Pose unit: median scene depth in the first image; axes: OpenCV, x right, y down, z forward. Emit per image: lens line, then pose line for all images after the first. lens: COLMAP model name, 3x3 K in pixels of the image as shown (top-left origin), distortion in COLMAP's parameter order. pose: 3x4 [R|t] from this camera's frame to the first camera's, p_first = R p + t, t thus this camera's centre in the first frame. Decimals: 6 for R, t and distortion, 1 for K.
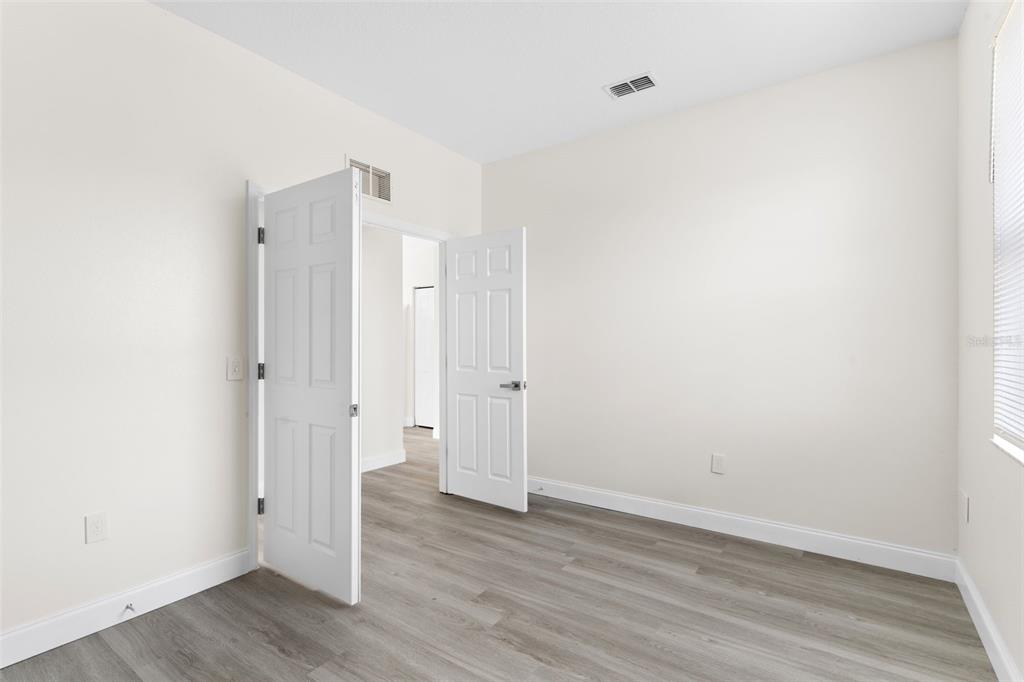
lens RADIAL K [[488.6, 0, 511.9], [0, 488.6, 341.2], [0, 0, 1]] dist [-0.006277, 0.000031]
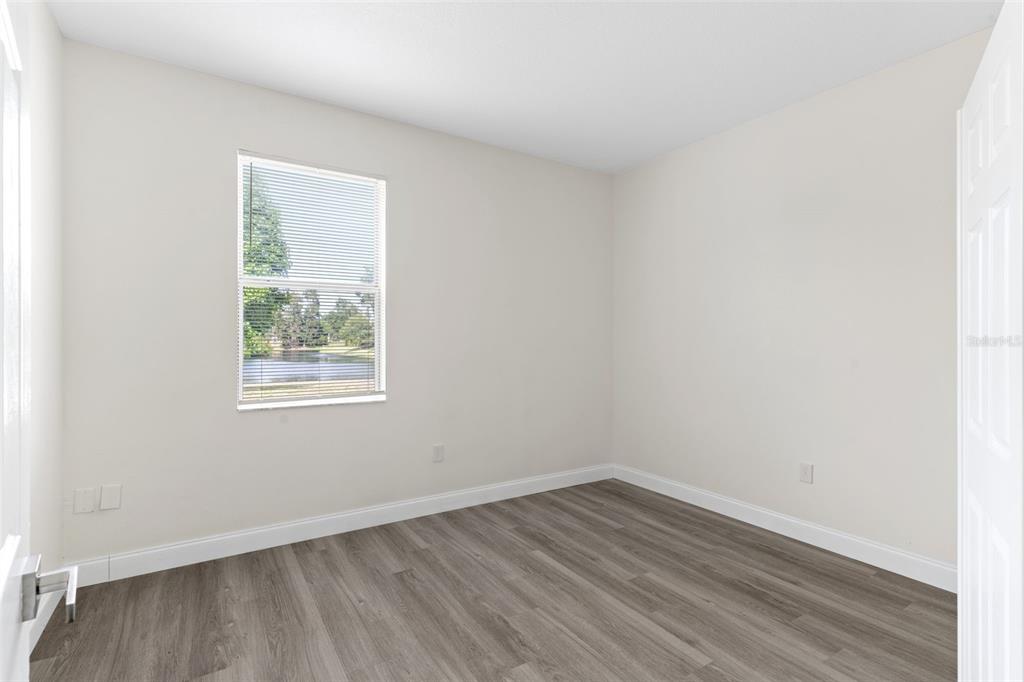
lens RADIAL K [[488.6, 0, 508.8], [0, 488.6, 340.1], [0, 0, 1]] dist [-0.006277, 0.000031]
pose [[-0.922611, -0.001048, 0.385730, -0.304518], [-0.001925, 0.999996, -0.001888, -0.012962], [-0.385727, -0.002485, -0.922610, 1.576980]]
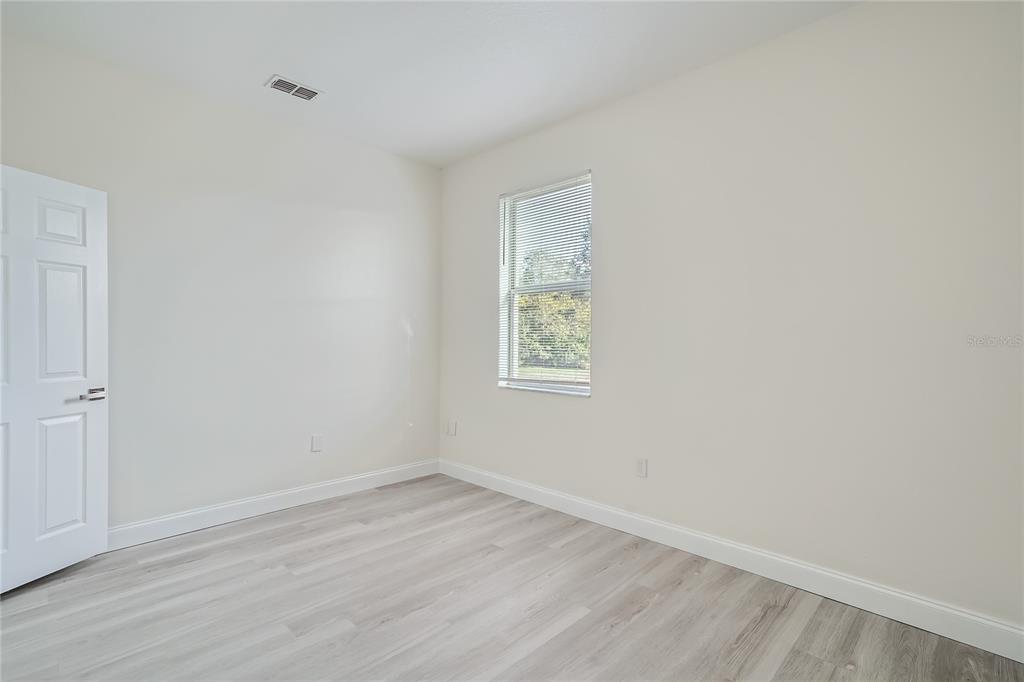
lens RADIAL K [[488.6, 0, 507.8], [0, 488.6, 340.2], [0, 0, 1]] dist [-0.006277, 0.000031]
pose [[0.170128, -0.010629, 0.985365, -0.819523], [-0.005169, 0.999918, 0.011679, -0.012332], [-0.985408, -0.007080, 0.170059, 0.451260]]
